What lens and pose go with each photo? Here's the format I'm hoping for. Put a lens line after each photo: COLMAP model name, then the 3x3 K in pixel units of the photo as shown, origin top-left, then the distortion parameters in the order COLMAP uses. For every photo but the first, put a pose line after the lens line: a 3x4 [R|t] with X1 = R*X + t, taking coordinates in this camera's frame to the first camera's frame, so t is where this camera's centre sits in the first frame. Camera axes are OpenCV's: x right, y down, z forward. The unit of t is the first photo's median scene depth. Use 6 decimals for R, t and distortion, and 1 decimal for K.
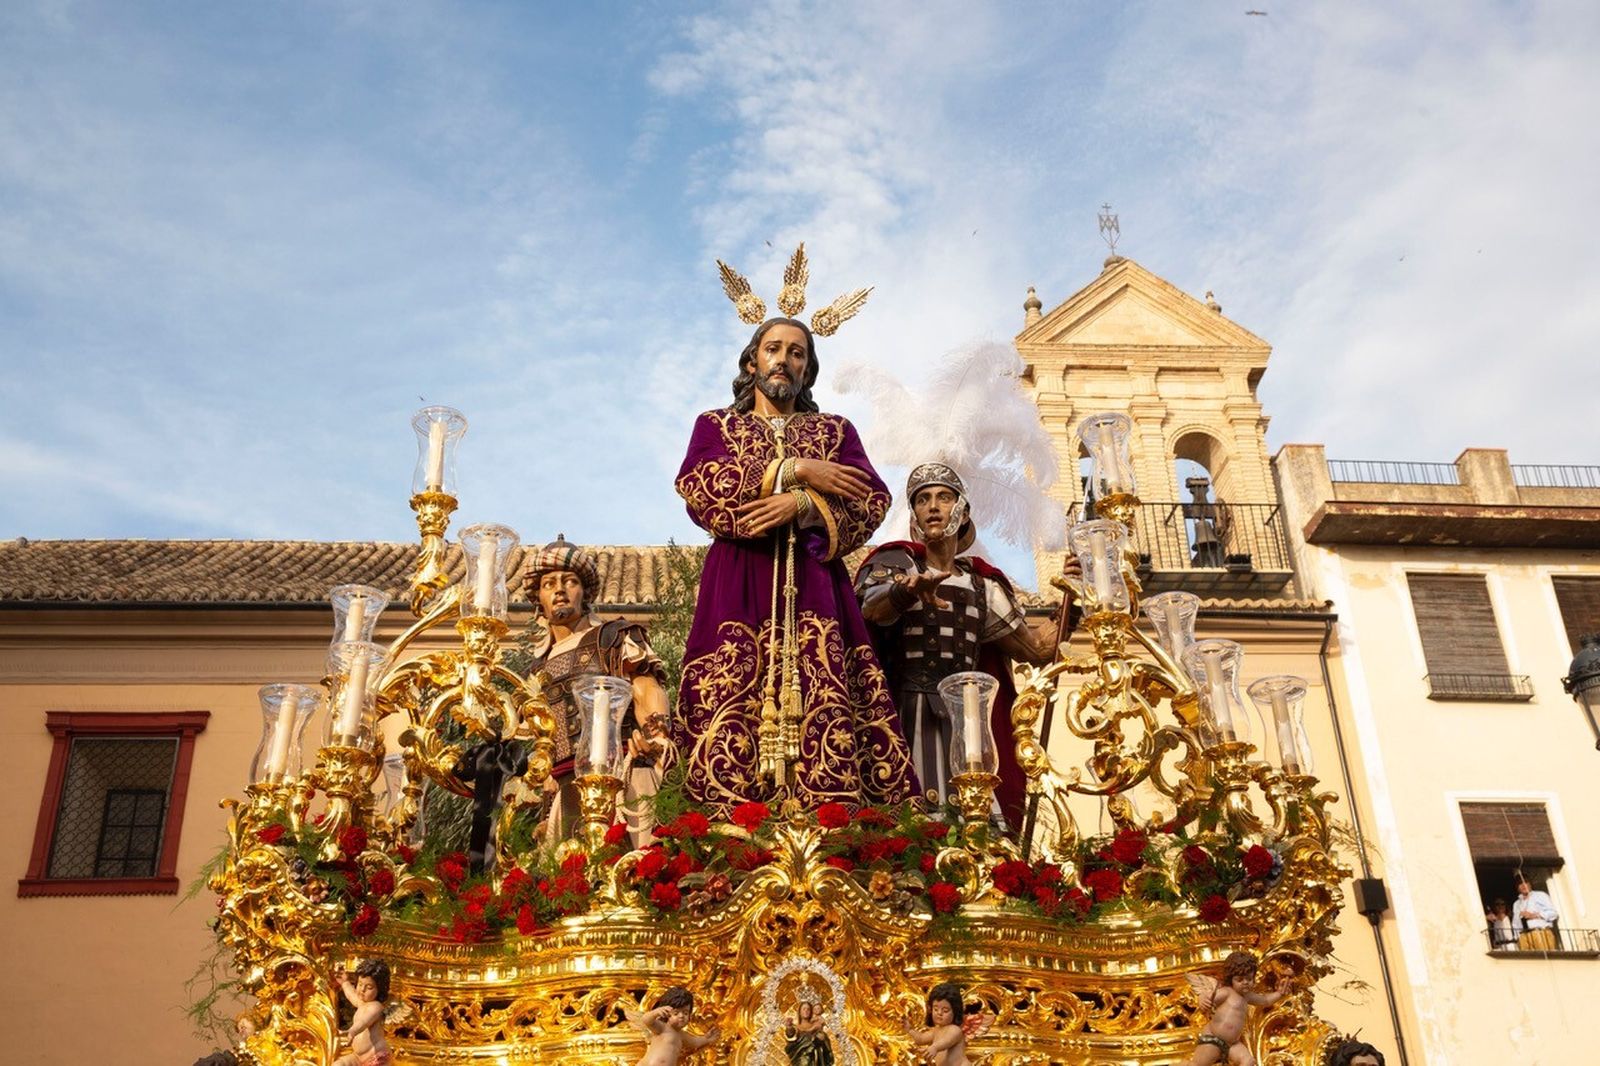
lens RADIAL K [[1597.8, 0, 767.8], [0, 1597.8, 567.8], [0, 0, 1]] dist [0.015471, 0.000000]
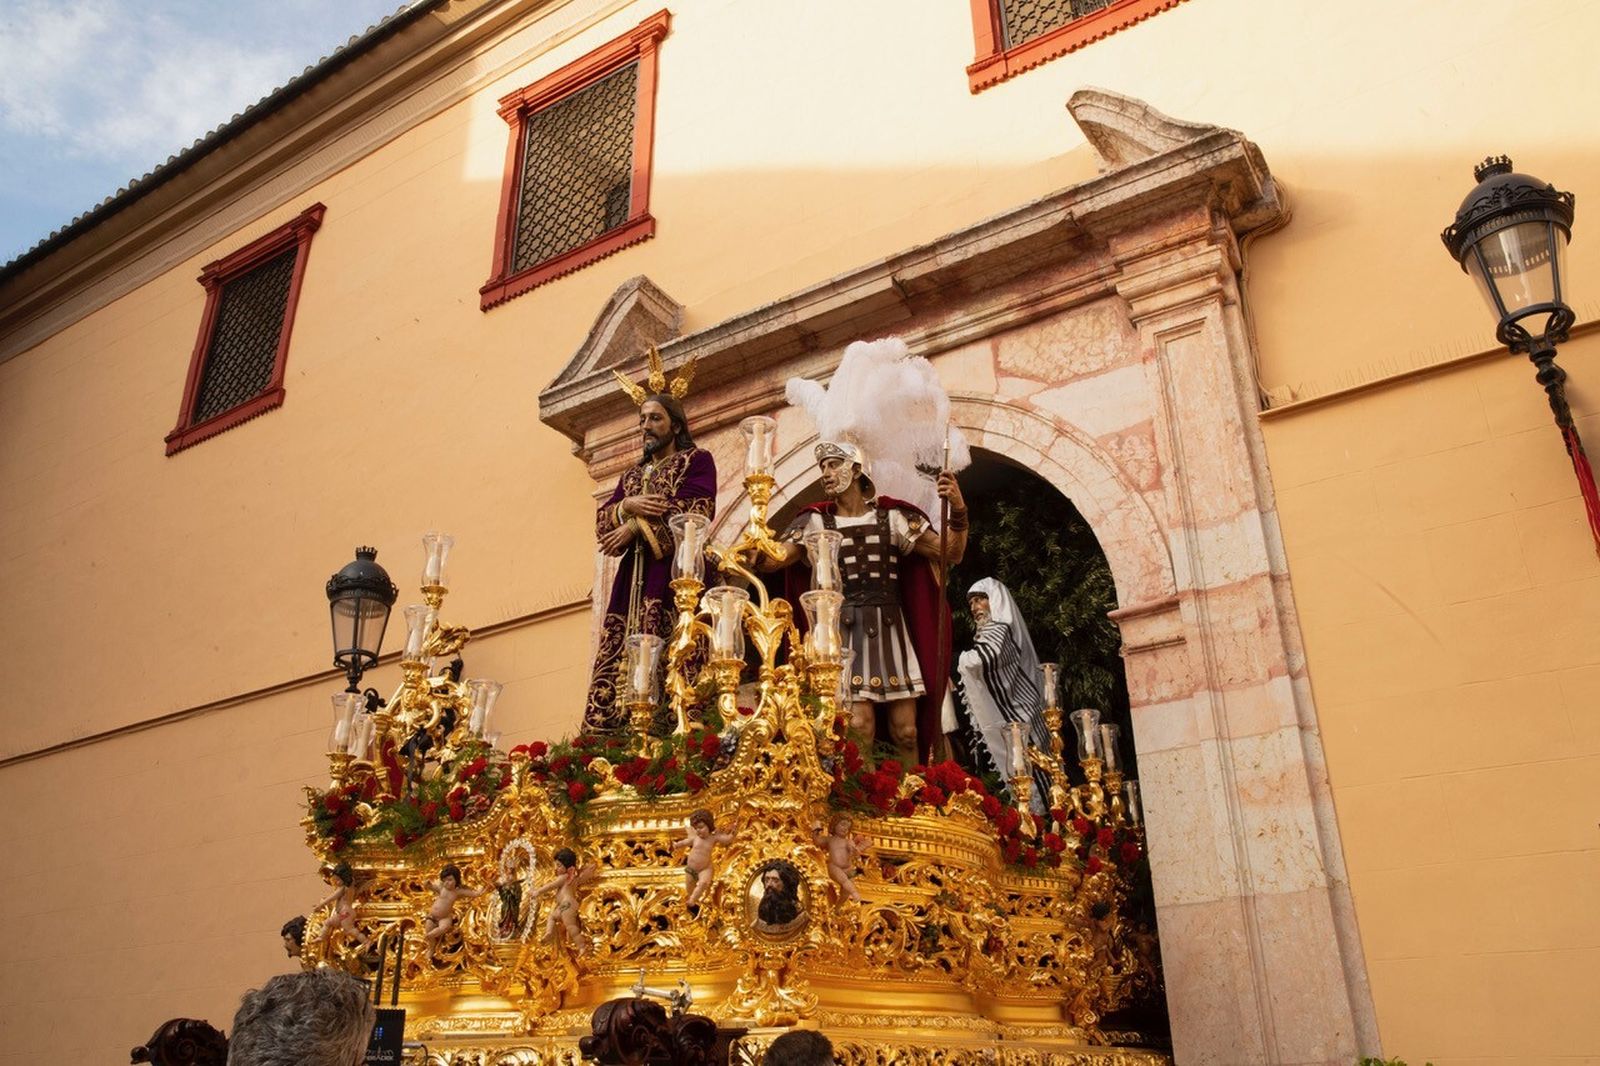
lens RADIAL K [[1213.4, 0, 810.7], [0, 1213.4, 531.3], [0, 0, 1]] dist [-0.048038, -0.002936]
pose [[0.803862, -0.237463, -0.545359, 0.774024], [0.269665, 0.962710, -0.021700, 0.033856], [0.530176, -0.129620, 0.837921, 0.114785]]
